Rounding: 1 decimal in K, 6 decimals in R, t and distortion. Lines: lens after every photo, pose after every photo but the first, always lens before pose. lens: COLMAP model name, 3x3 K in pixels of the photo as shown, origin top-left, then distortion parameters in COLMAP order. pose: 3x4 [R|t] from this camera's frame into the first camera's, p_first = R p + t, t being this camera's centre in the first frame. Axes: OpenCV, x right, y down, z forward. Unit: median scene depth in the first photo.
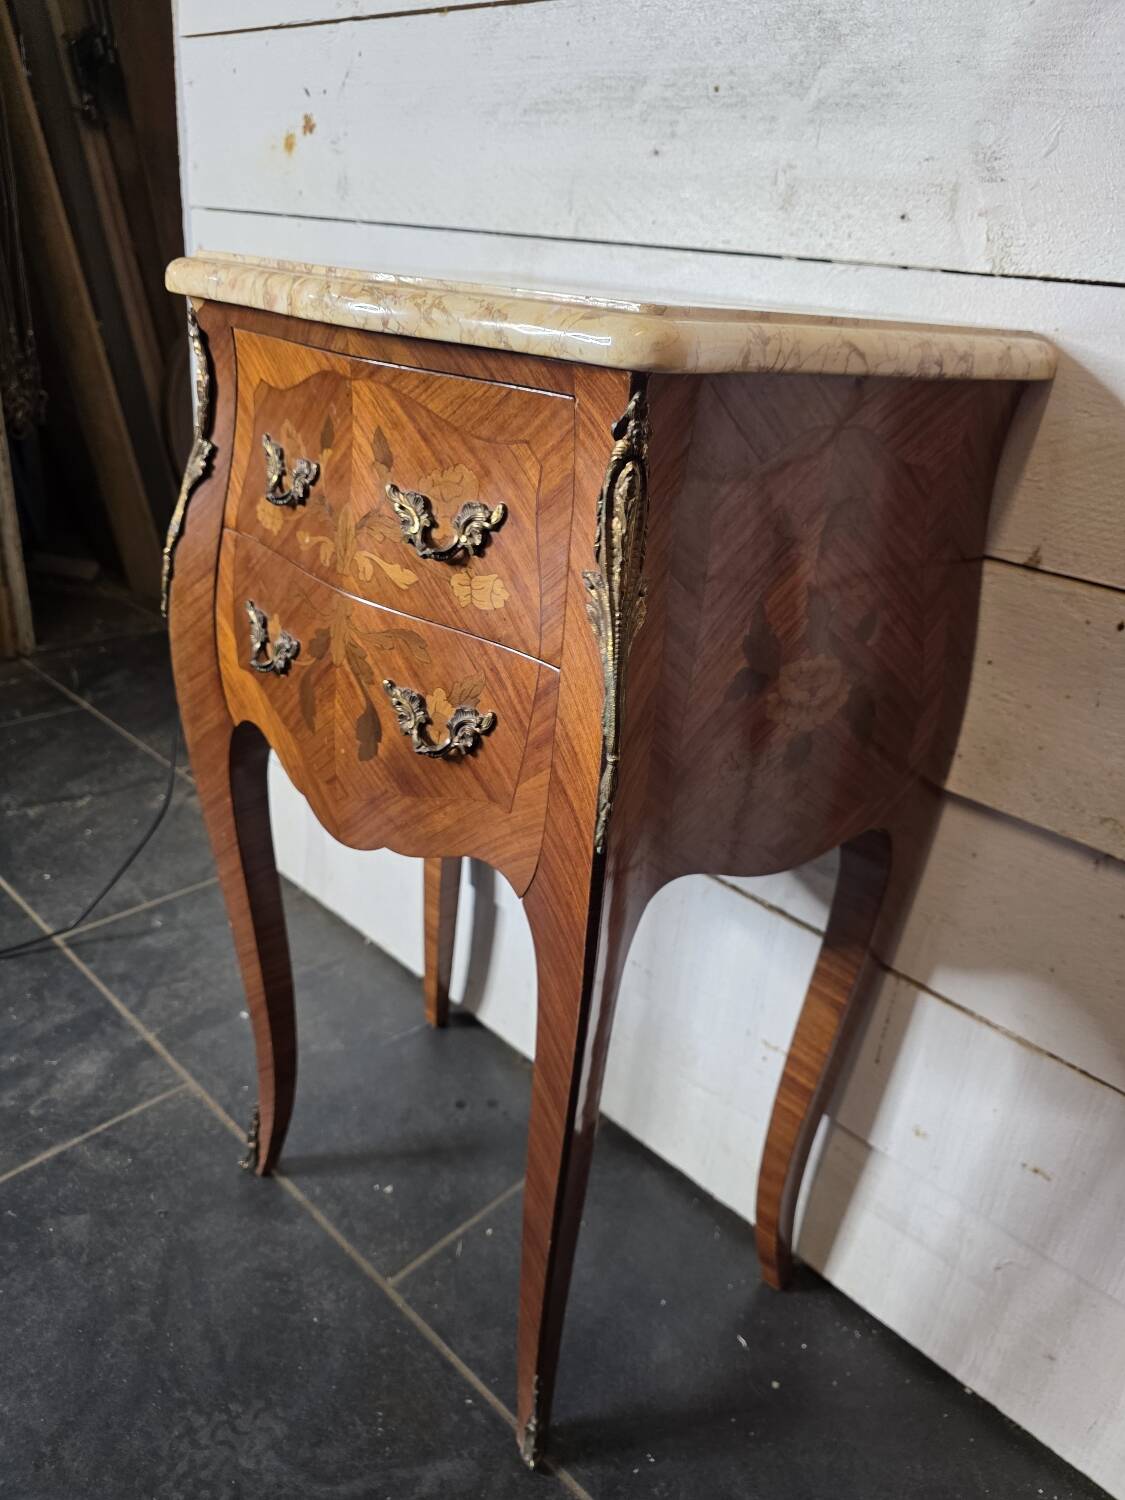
lens RADIAL K [[1101.1, 0, 525.1], [0, 1101.1, 738.4], [0, 0, 1]] dist [0.031842, -0.000616]
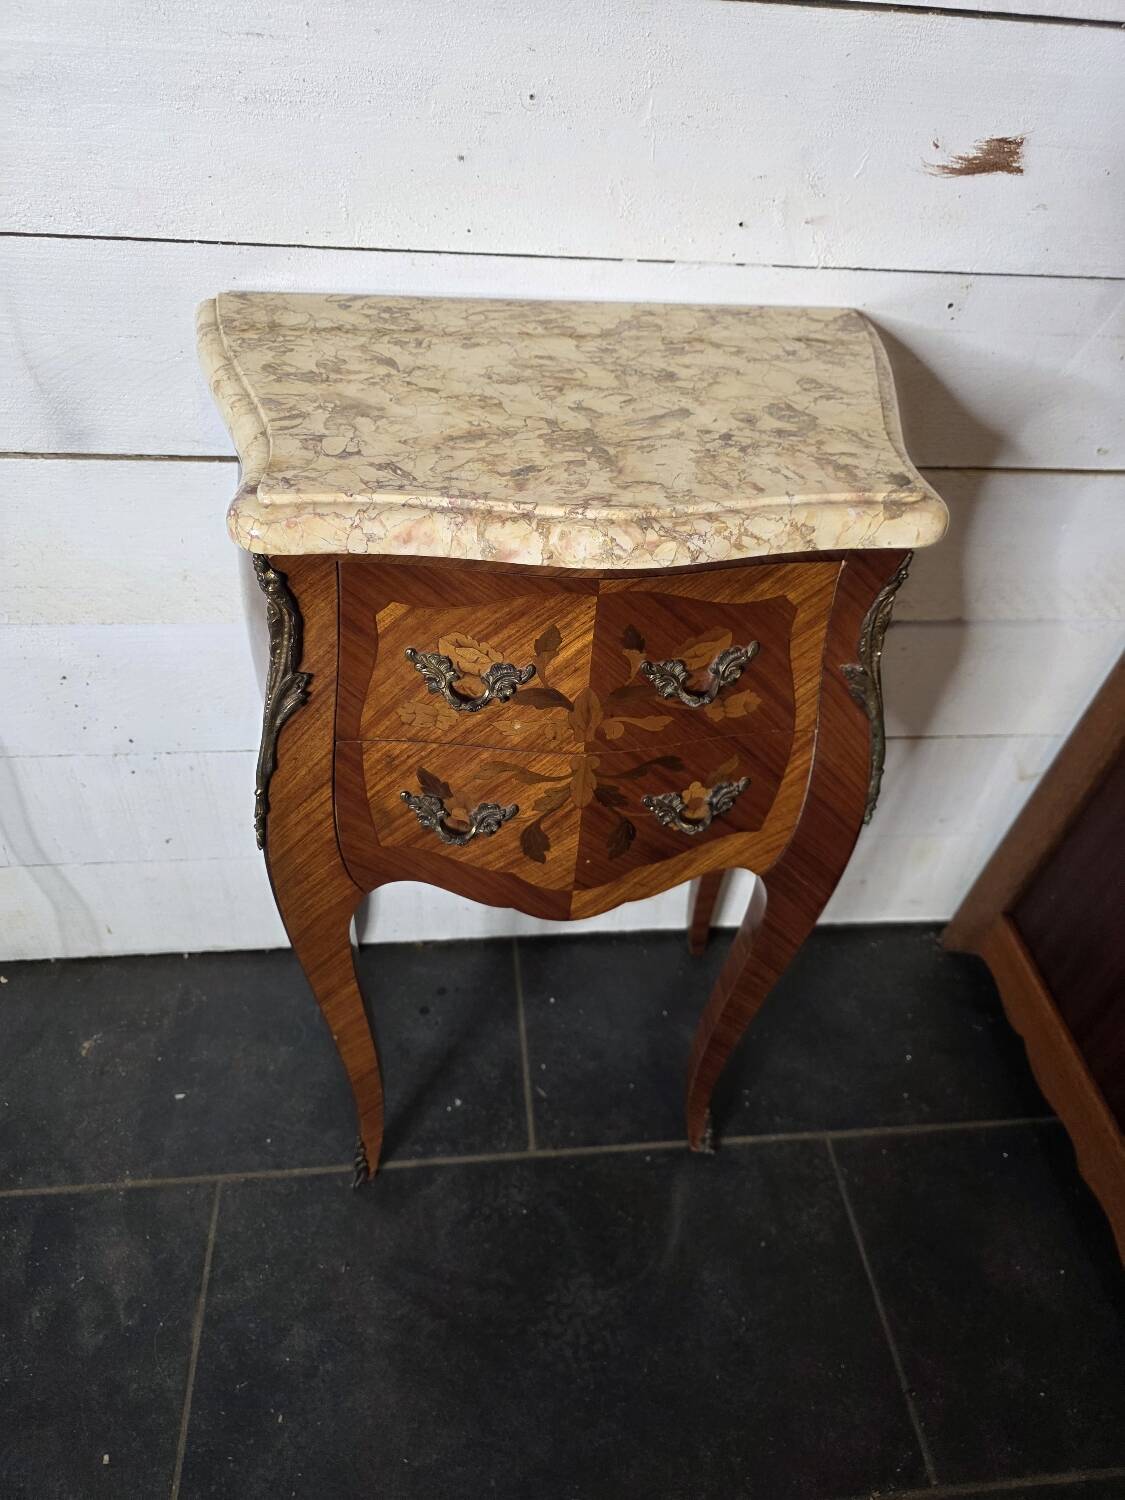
lens RADIAL K [[1092.7, 0, 563.2], [0, 1092.7, 785.8], [0, 0, 1]] dist [0.042703, -0.040808]
pose [[0.623833, -0.566147, 0.538804, -0.772094], [0.305511, 0.811190, 0.498632, -0.654538], [-0.719372, -0.146453, 0.679011, 0.273497]]
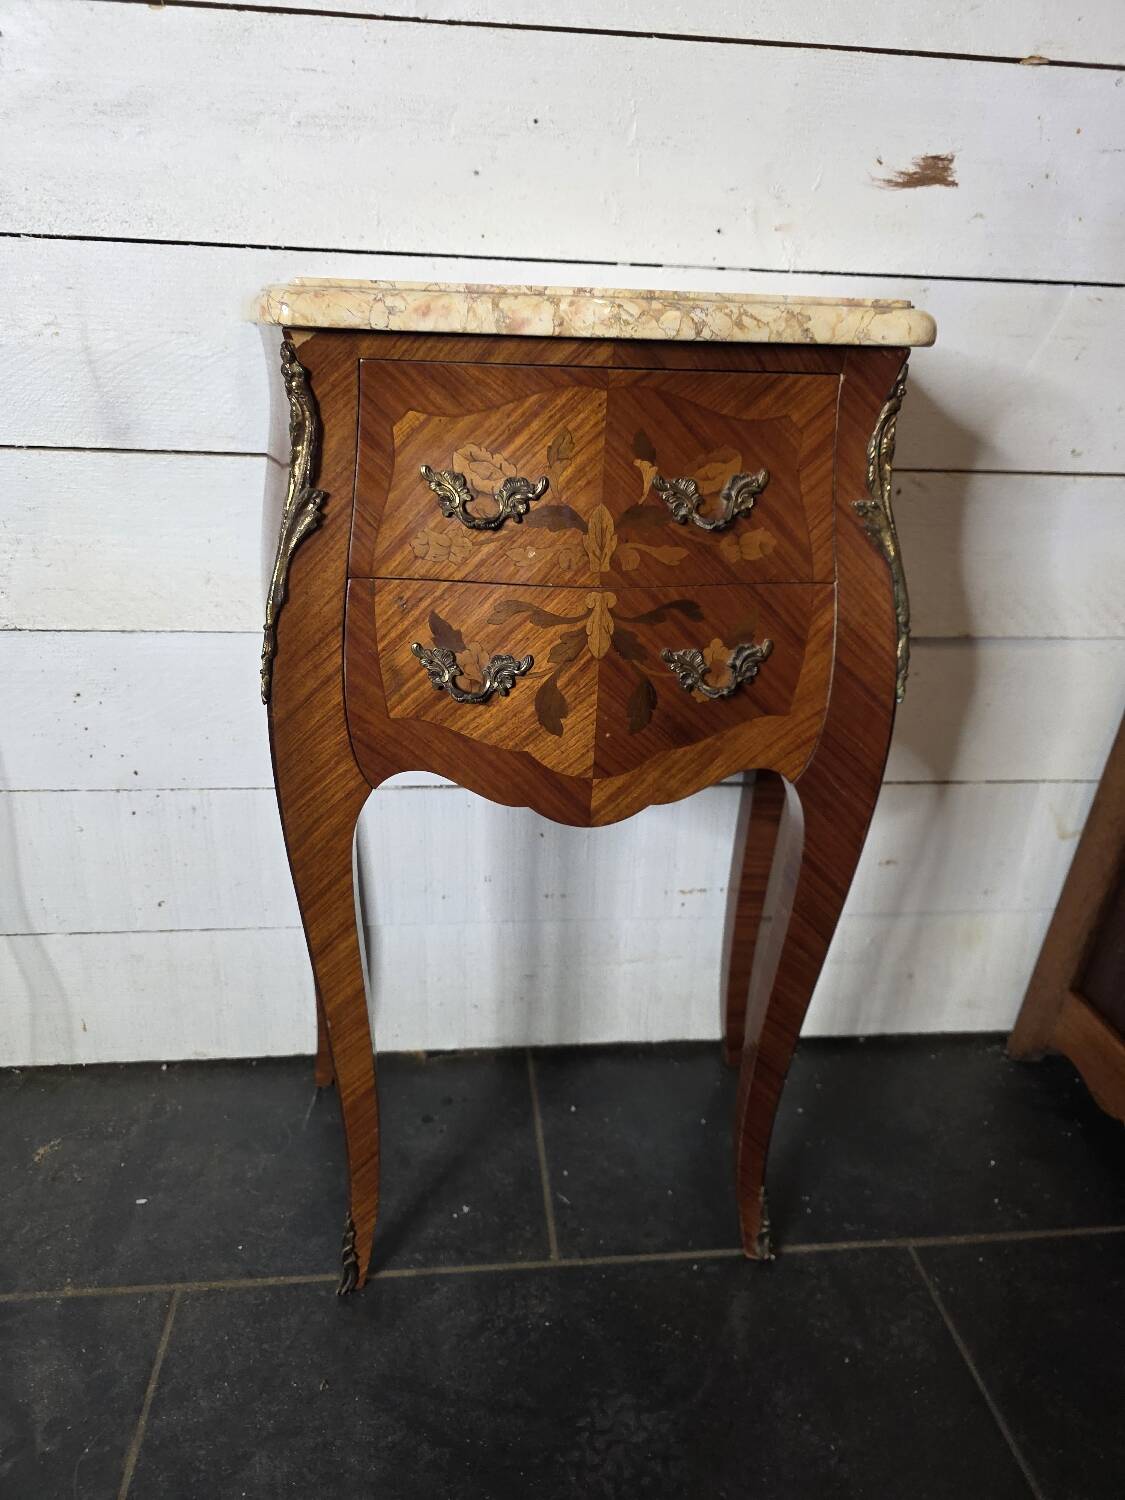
lens RADIAL K [[1097.9, 0, 543.1], [0, 1097.9, 755.9], [0, 0, 1]] dist [0.040571, -0.040816]
pose [[0.627299, -0.346799, 0.697300, -0.993439], [0.334860, 0.928492, 0.160537, -0.172813], [-0.703111, 0.132793, 0.698571, 0.312794]]
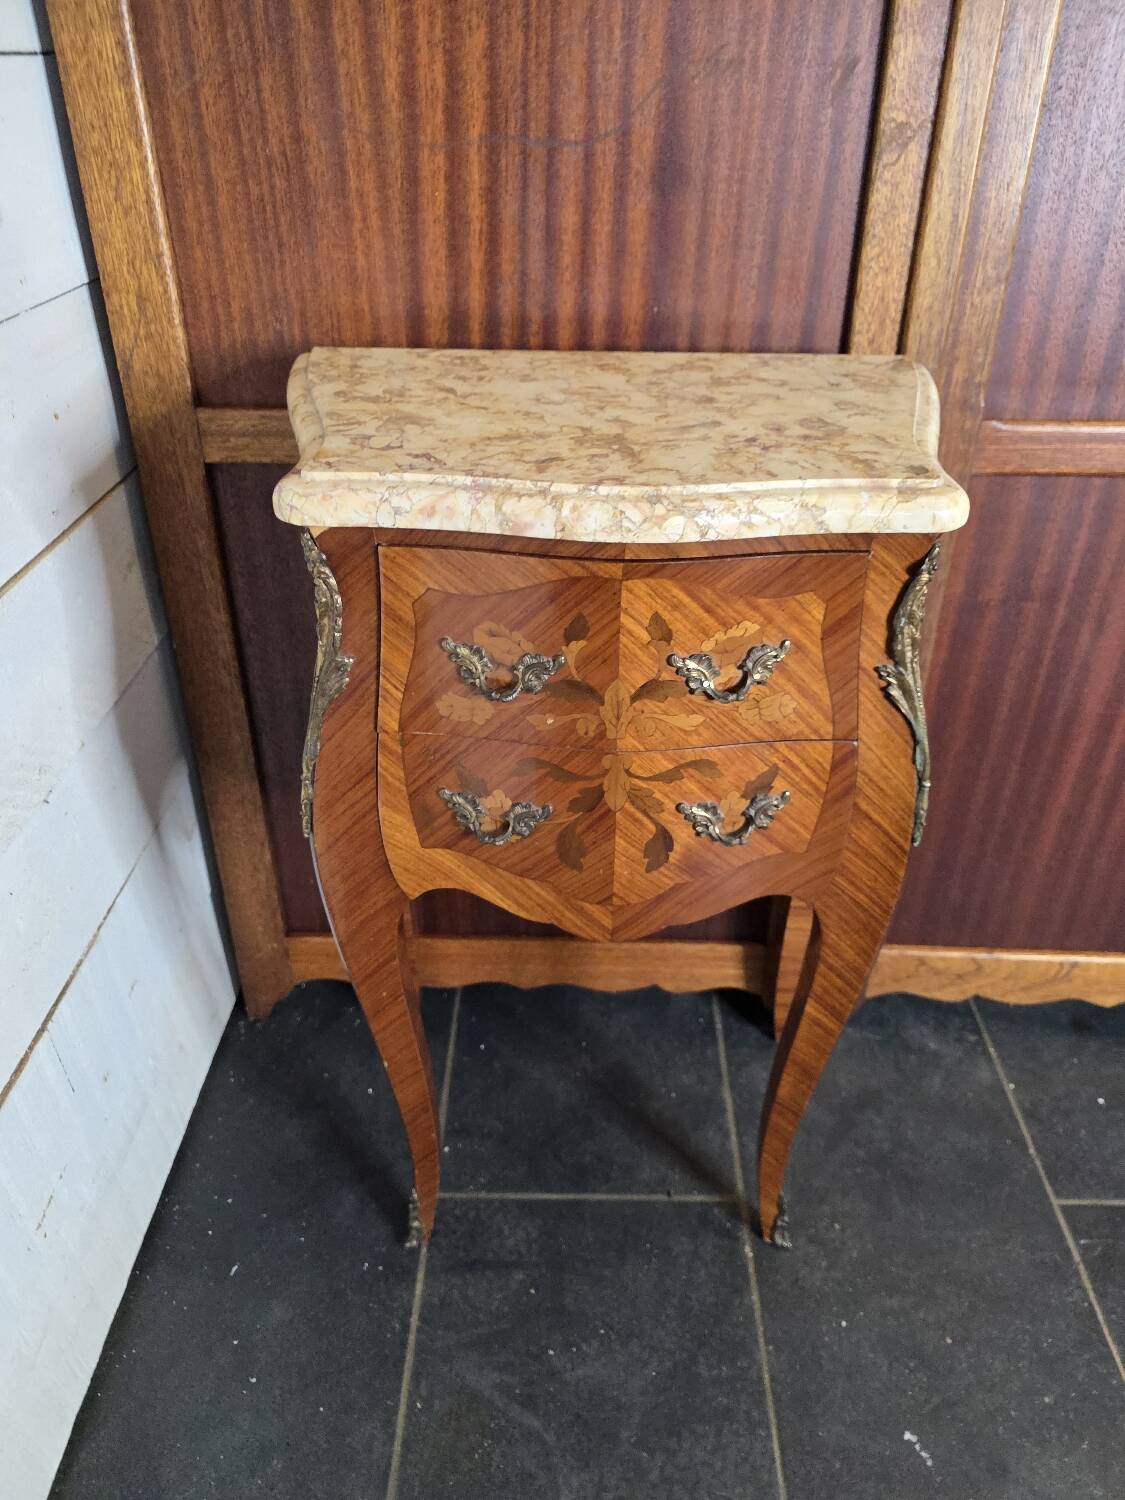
lens RADIAL K [[1095.3, 0, 563.4], [0, 1095.3, 778.8], [0, 0, 1]] dist [0.018853, -0.012430]
pose [[0.717969, -0.460643, 0.521851, -0.781490], [0.329408, 0.885292, 0.328251, -0.481717], [-0.613197, -0.063772, 0.787351, 0.158671]]
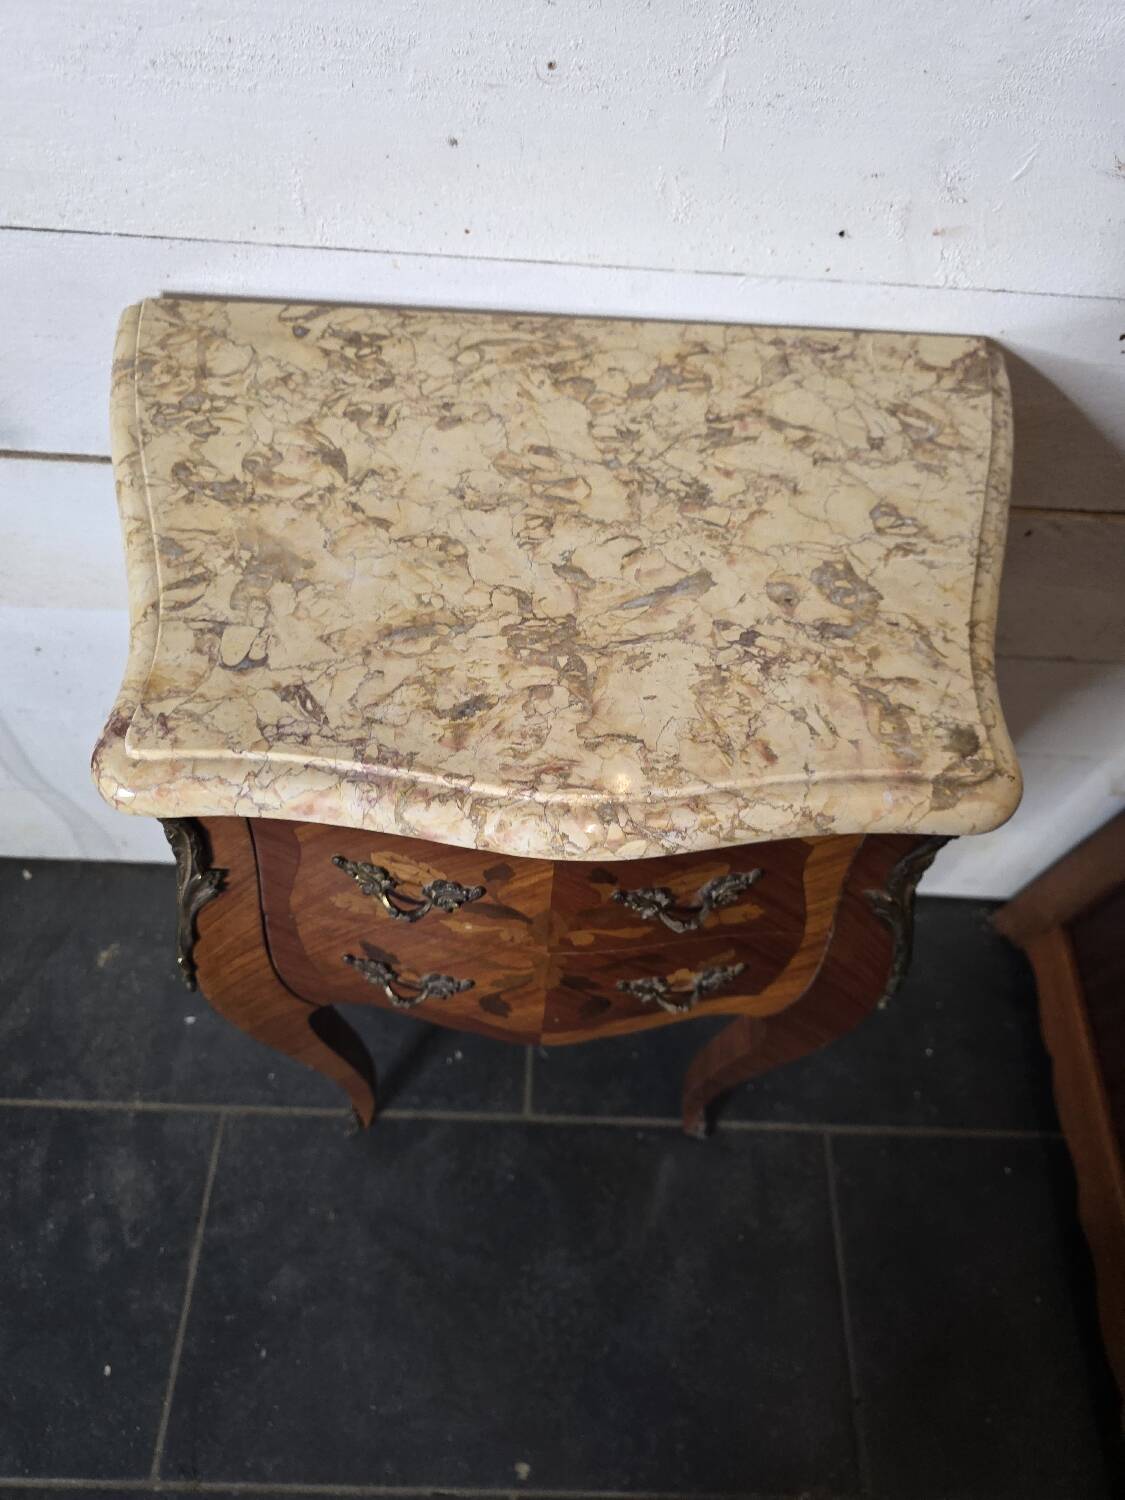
lens RADIAL K [[1073.5, 0, 555.1], [0, 1073.5, 786.9], [0, 0, 1]] dist [0.077212, -0.114824]
pose [[0.719604, -0.625143, 0.302271, -0.343246], [0.295906, 0.669877, 0.680958, -0.853357], [-0.628180, -0.400576, 0.667029, 0.437061]]
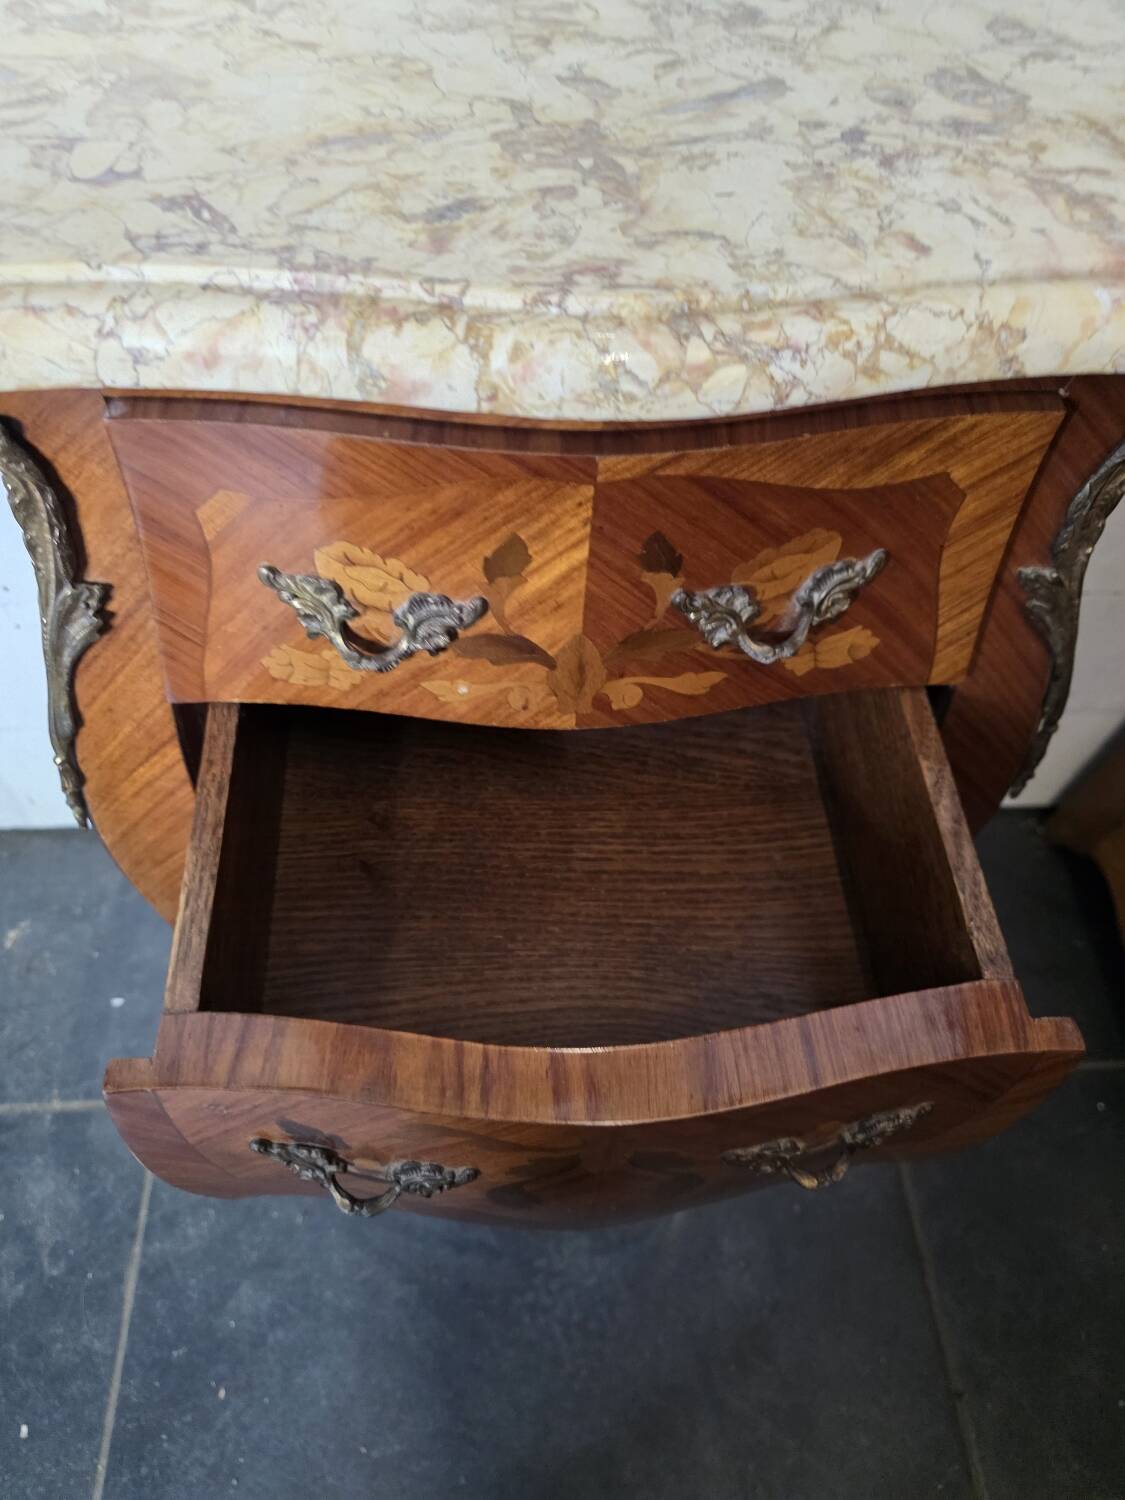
lens RADIAL K [[1093.3, 0, 528.1], [0, 1093.3, 785.0], [0, 0, 1]] dist [0.000903, -0.002779]
pose [[0.670570, -0.648815, 0.359689, -0.445612], [0.327681, 0.694045, 0.641035, -0.535795], [-0.665553, -0.311995, 0.678010, 0.552075]]
